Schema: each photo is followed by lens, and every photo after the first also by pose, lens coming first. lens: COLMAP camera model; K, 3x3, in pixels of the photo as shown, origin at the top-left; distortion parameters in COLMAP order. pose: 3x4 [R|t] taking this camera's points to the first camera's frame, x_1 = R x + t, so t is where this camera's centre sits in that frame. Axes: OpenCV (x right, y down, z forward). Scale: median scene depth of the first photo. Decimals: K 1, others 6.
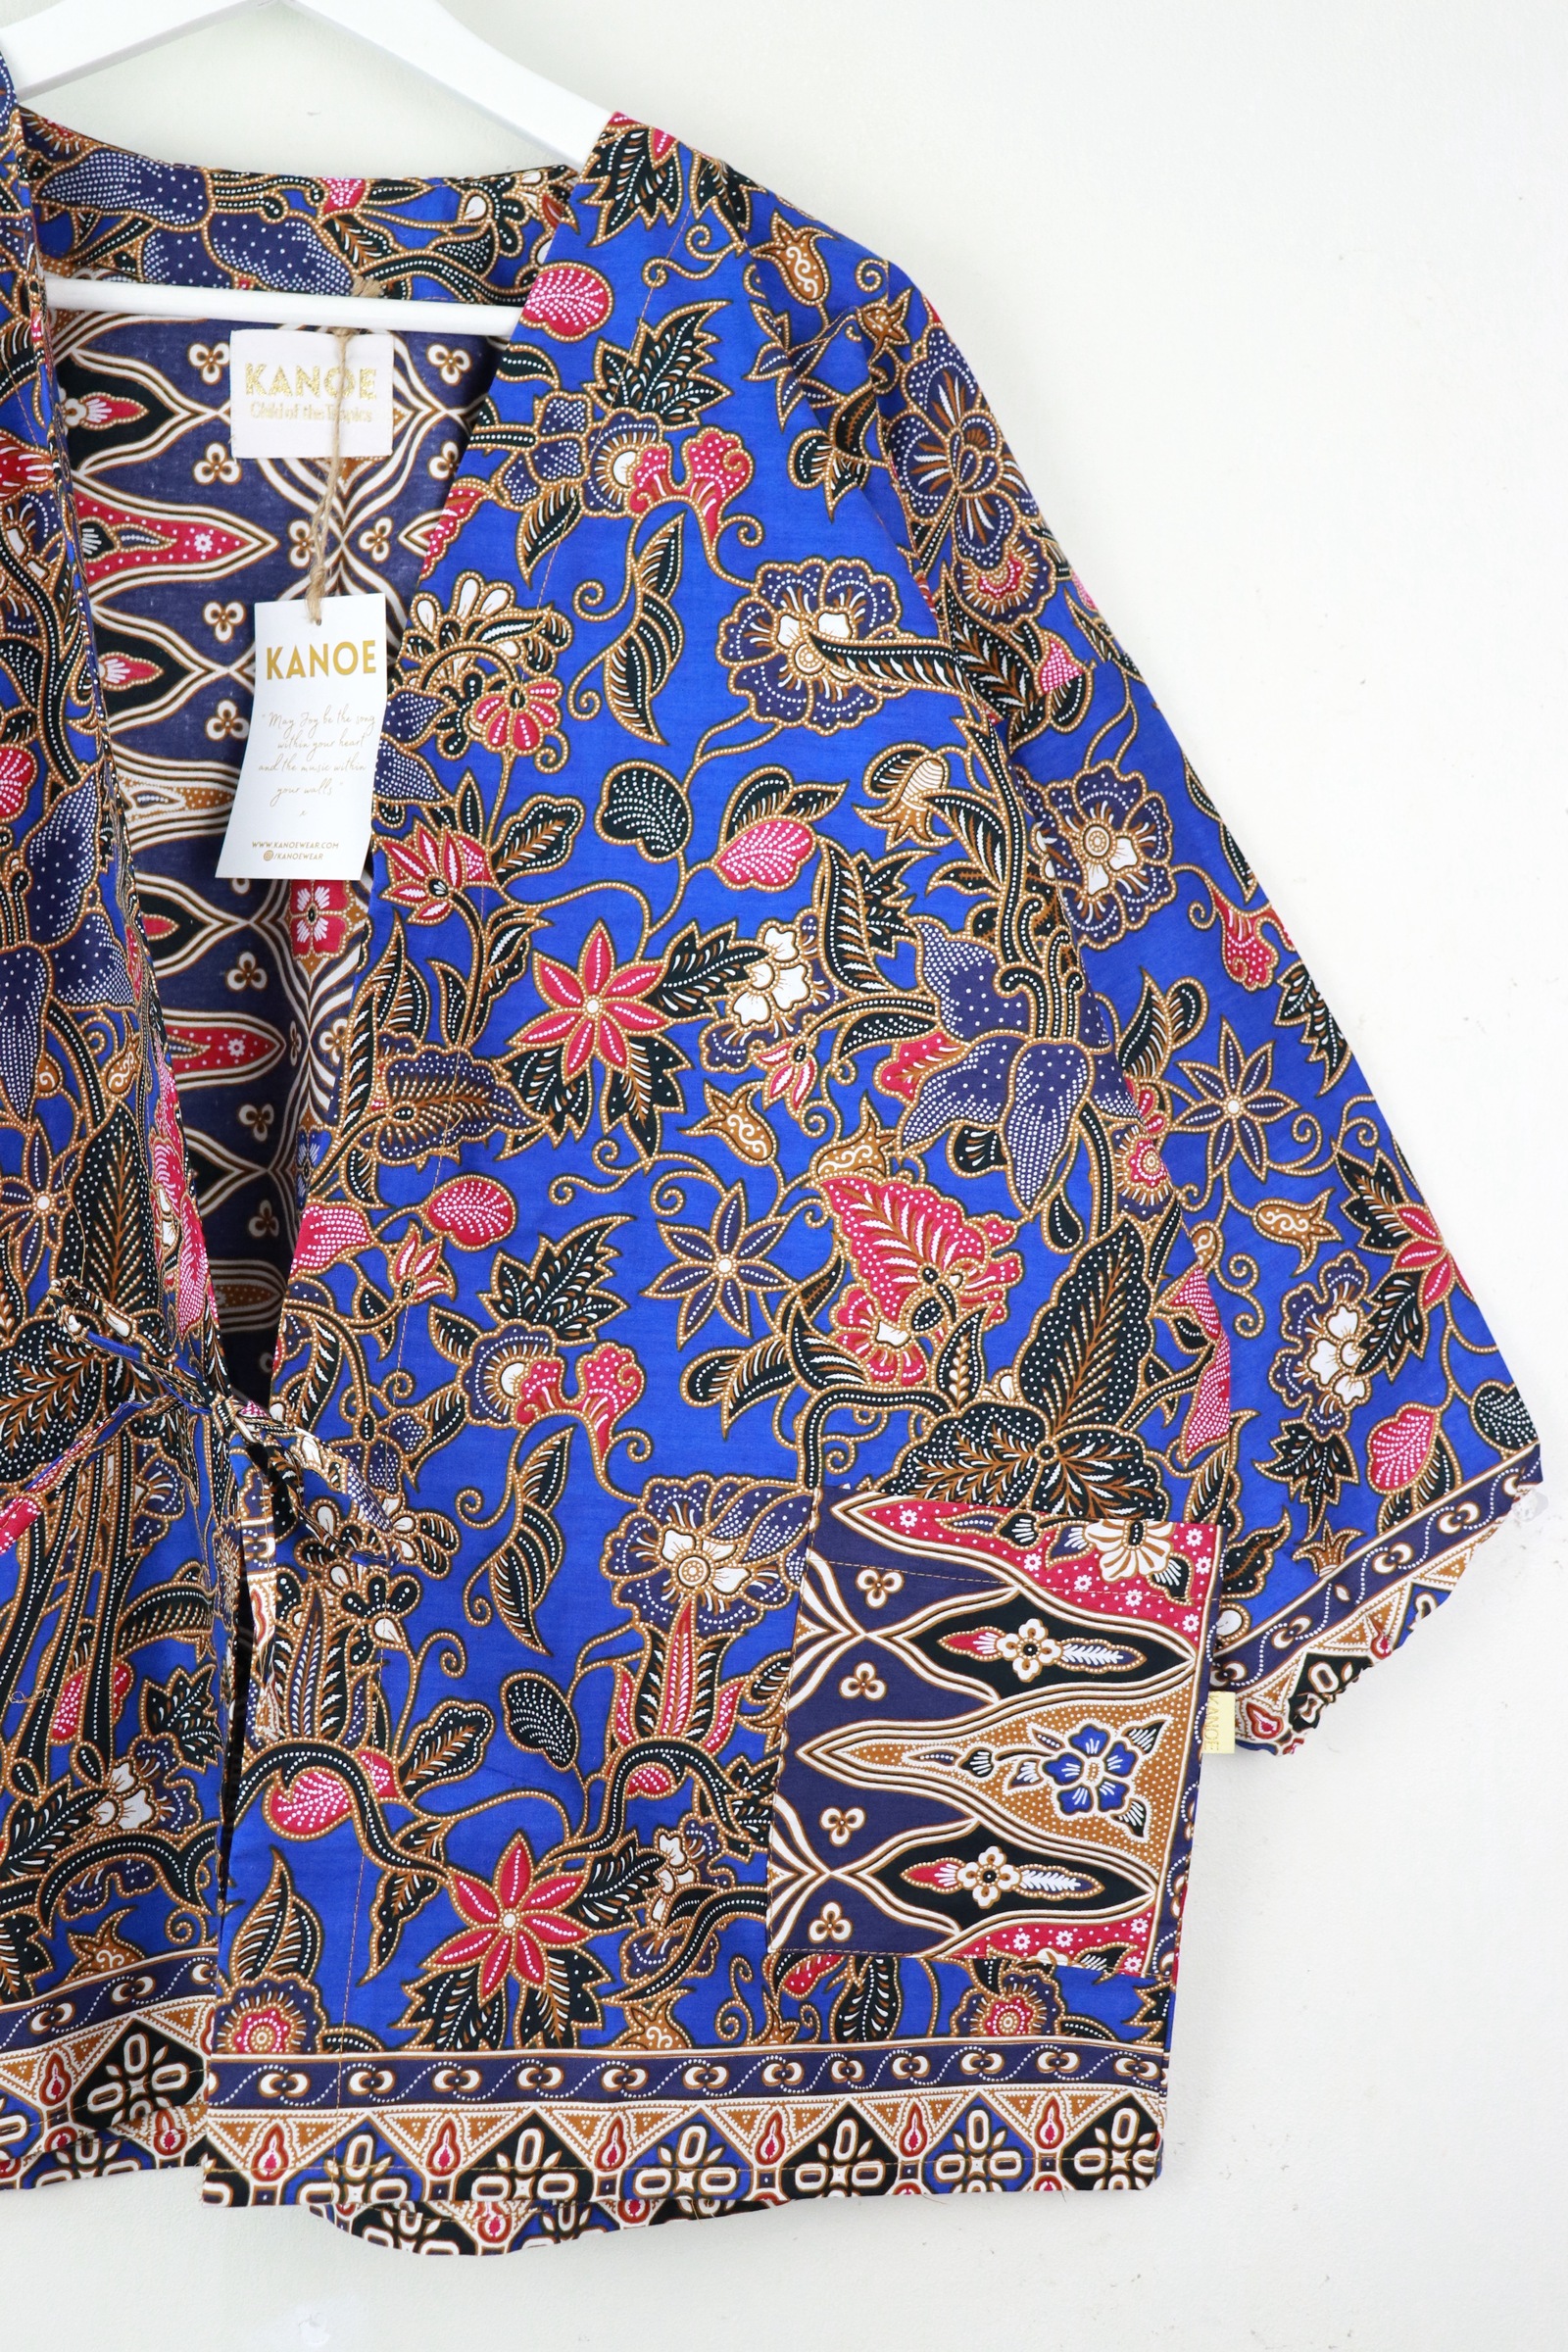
lens RADIAL K [[2999.5, 0, 790.8], [0, 2999.5, 1169.7], [0, 0, 1]] dist [0.046049, 0.000000]
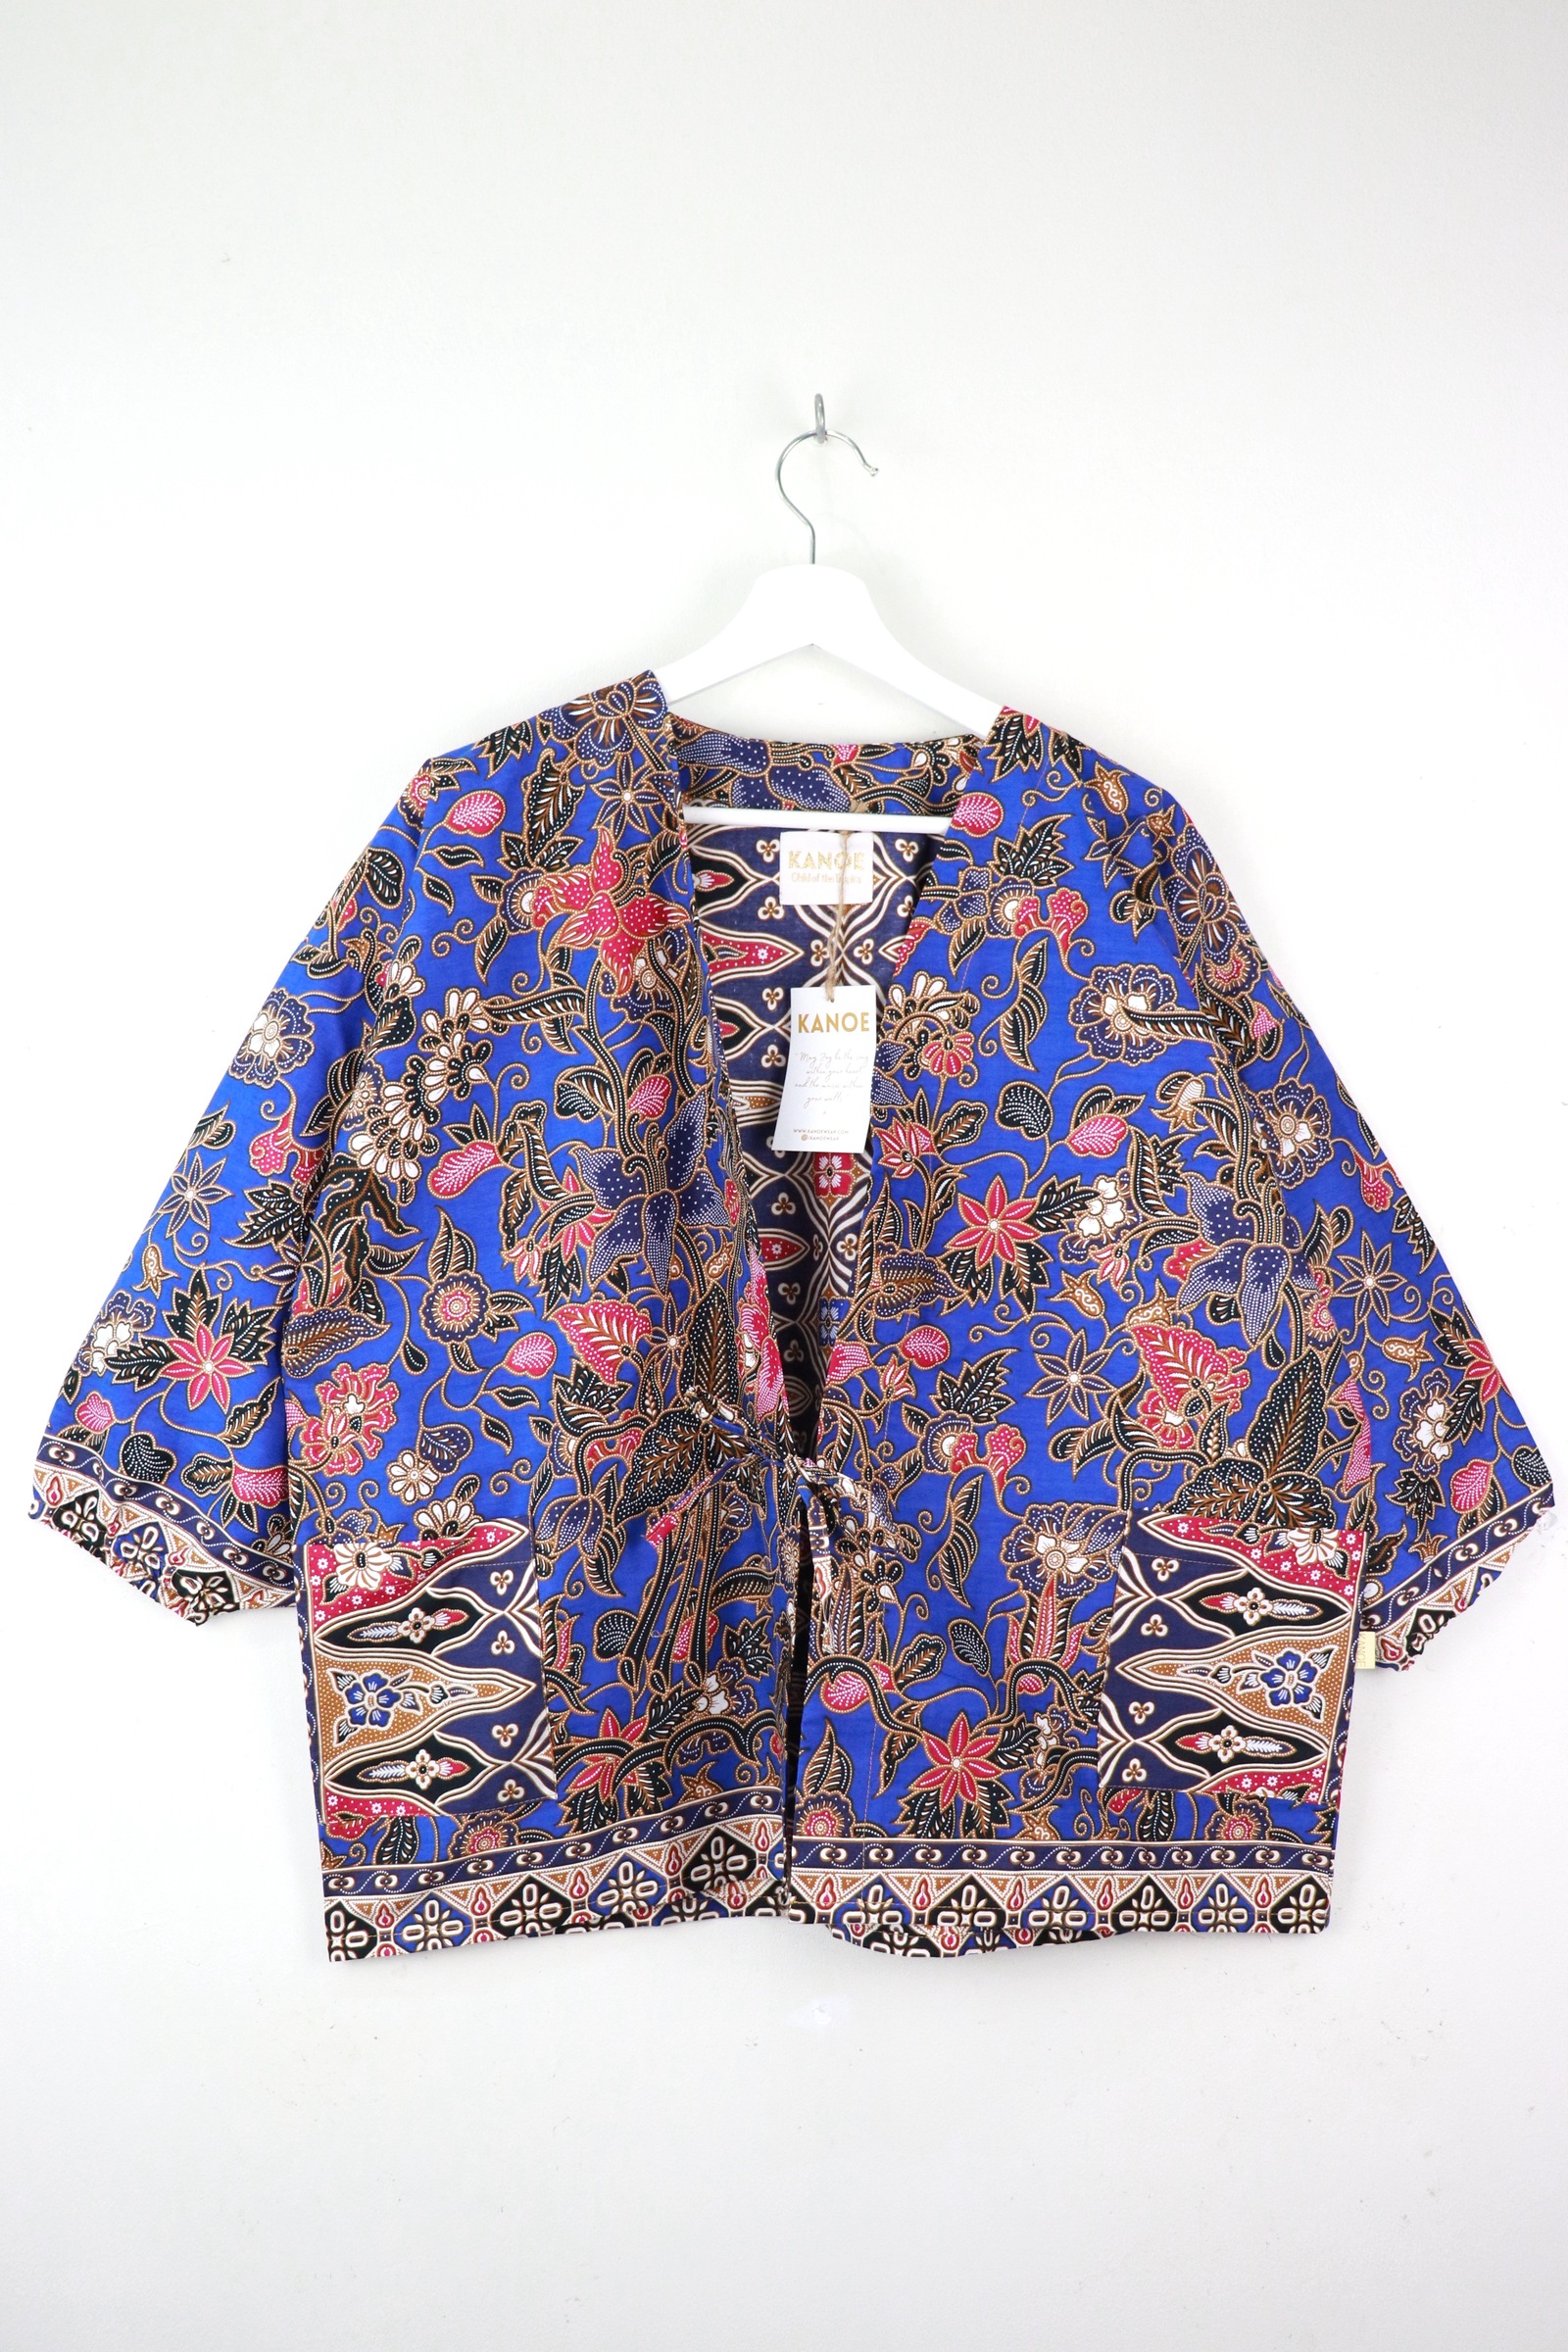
lens RADIAL K [[2478.9, 0, 779.6], [0, 2478.9, 1172.2], [0, 0, 1]] dist [-0.042261, 0.000000]
pose [[0.999710, -0.003331, -0.023867, -0.153099], [0.002239, 0.998955, -0.045639, -0.020471], [0.023994, 0.045572, 0.998673, -0.400843]]
